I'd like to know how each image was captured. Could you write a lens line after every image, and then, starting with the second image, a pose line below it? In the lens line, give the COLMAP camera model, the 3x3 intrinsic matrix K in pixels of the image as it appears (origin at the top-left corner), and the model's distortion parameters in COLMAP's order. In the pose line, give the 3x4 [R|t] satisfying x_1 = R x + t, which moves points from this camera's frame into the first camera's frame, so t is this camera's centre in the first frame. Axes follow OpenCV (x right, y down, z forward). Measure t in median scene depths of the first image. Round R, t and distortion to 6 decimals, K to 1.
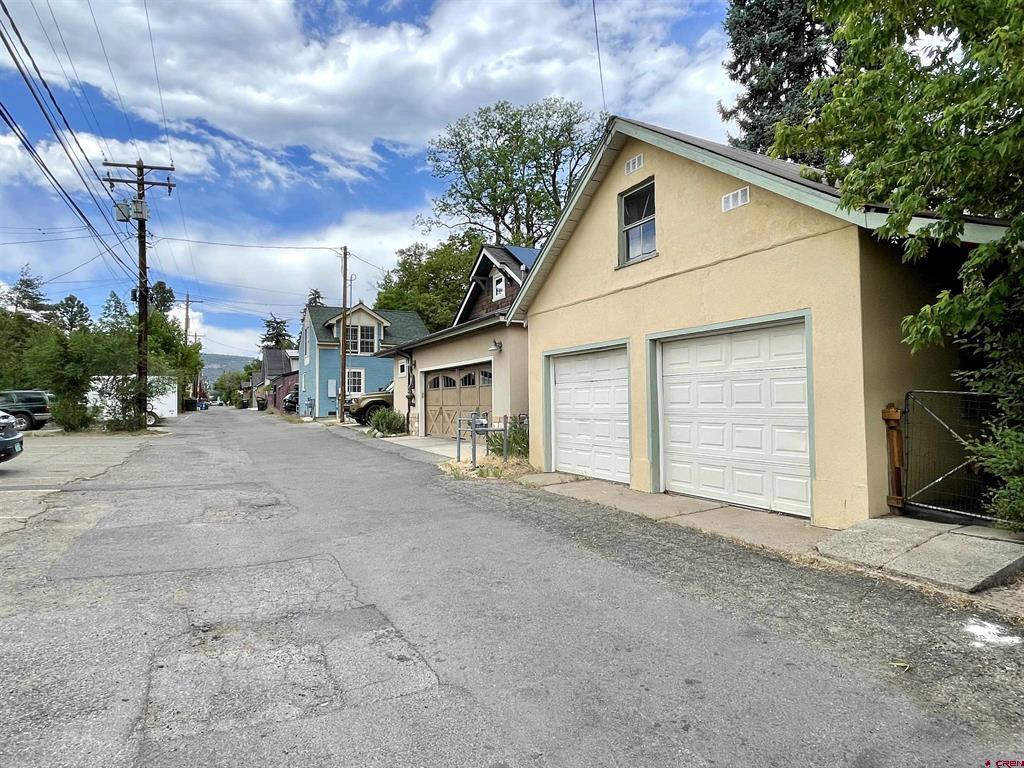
lens RADIAL K [[601.5, 0, 506.3], [0, 601.5, 377.5], [0, 0, 1]] dist [-0.002127, -0.002227]
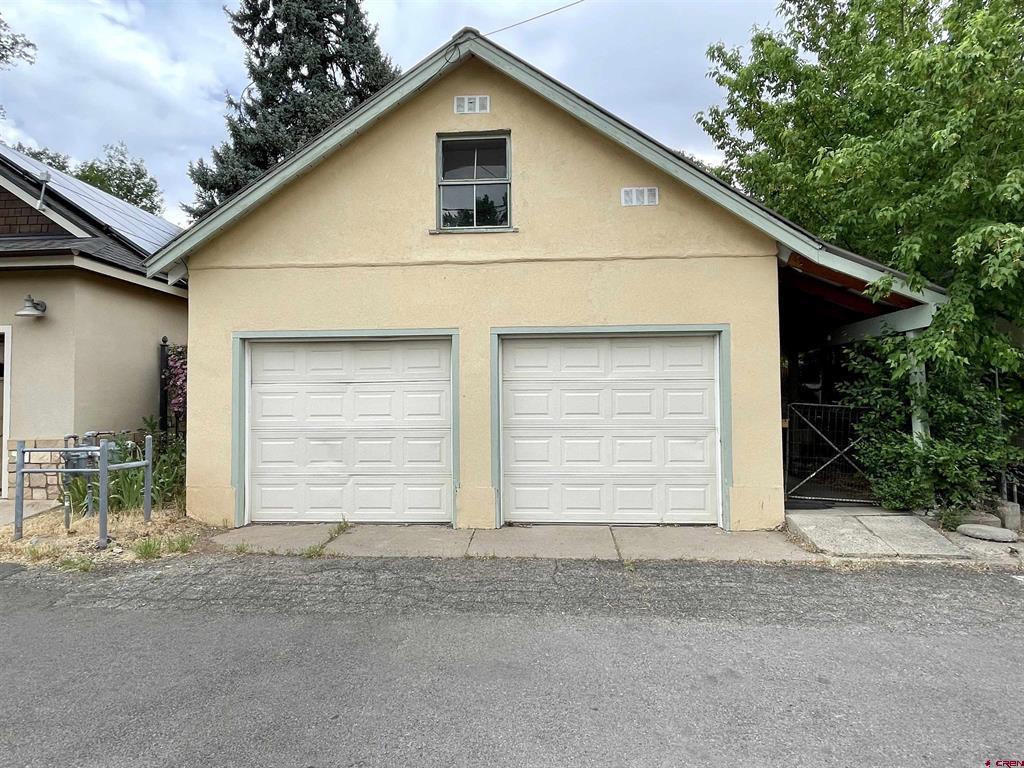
lens RADIAL K [[601.5, 0, 506.3], [0, 601.5, 377.5], [0, 0, 1]] dist [-0.002127, -0.002227]
pose [[0.496923, 0.035265, 0.867078, -0.453373], [-0.034681, 0.999183, -0.020762, 0.010263], [-0.867101, -0.019754, 0.497740, 0.615329]]
